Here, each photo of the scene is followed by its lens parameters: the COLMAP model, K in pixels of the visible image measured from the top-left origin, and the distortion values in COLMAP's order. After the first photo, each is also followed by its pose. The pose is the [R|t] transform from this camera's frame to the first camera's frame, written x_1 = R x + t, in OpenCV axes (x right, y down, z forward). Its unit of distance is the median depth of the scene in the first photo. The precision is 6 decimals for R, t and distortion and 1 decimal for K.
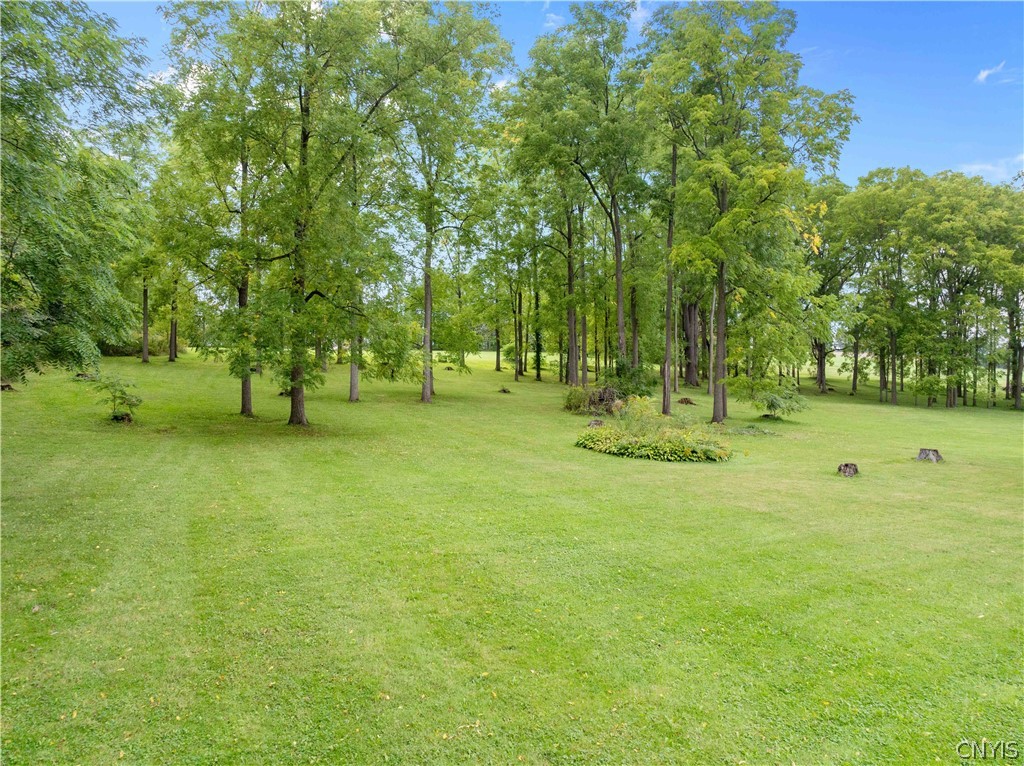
lens RADIAL K [[727.0, 0, 508.7], [0, 727.0, 387.1], [0, 0, 1]] dist [-0.046446, 0.015189]
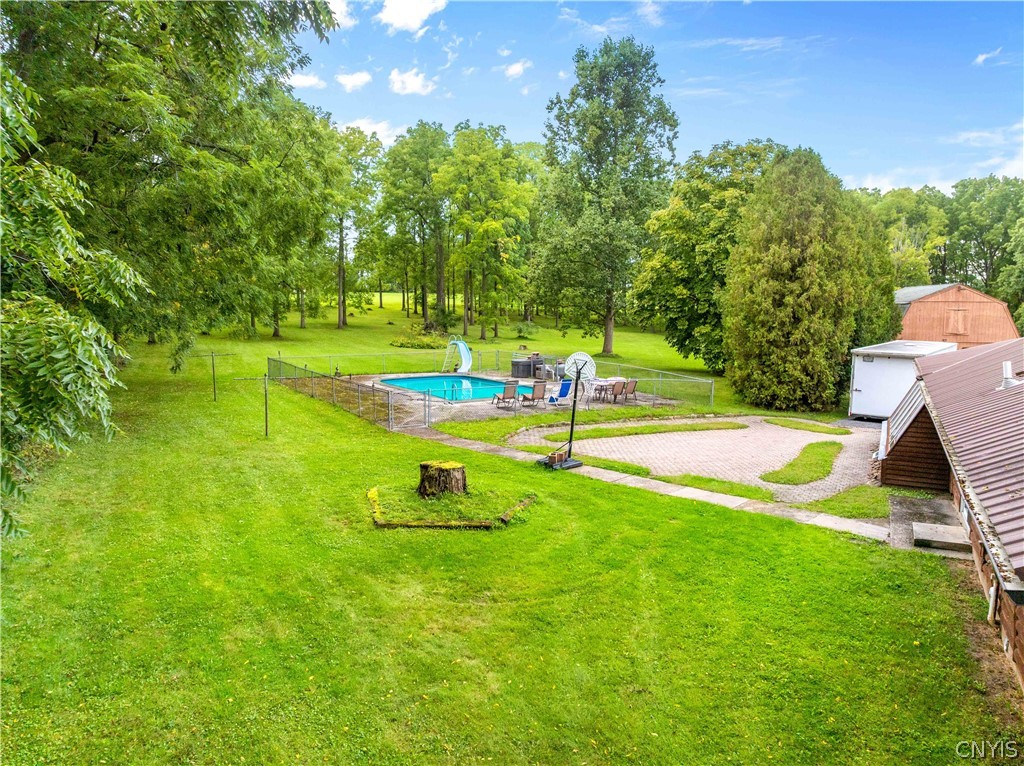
lens RADIAL K [[727.0, 0, 527.2], [0, 727.0, 404.6], [0, 0, 1]] dist [-0.046446, 0.015189]
pose [[0.998012, -0.004522, 0.062867, 0.308574], [-0.002635, 0.993558, 0.113298, 0.001187], [-0.062974, -0.113239, 0.991570, -1.163147]]
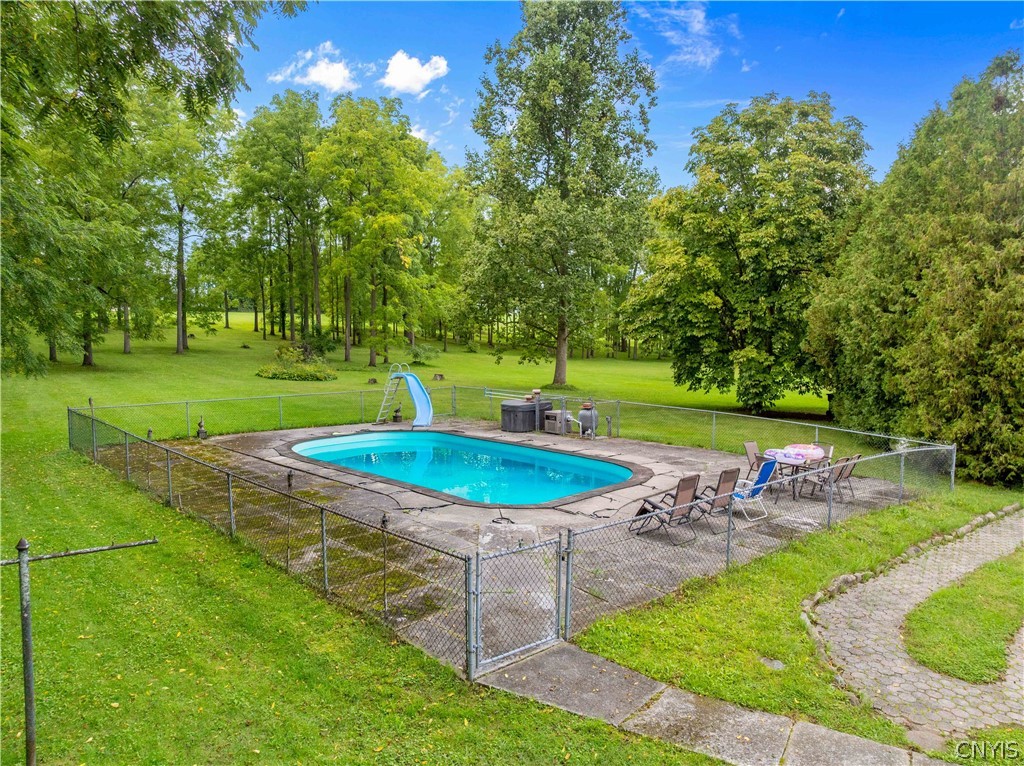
lens RADIAL K [[727.0, 0, 523.0], [0, 727.0, 397.2], [0, 0, 1]] dist [-0.046446, 0.015189]
pose [[0.962807, -0.019358, 0.269497, 0.189000], [0.000073, 0.997449, 0.071385, 0.004276], [-0.270191, -0.068711, 0.960352, -0.715372]]
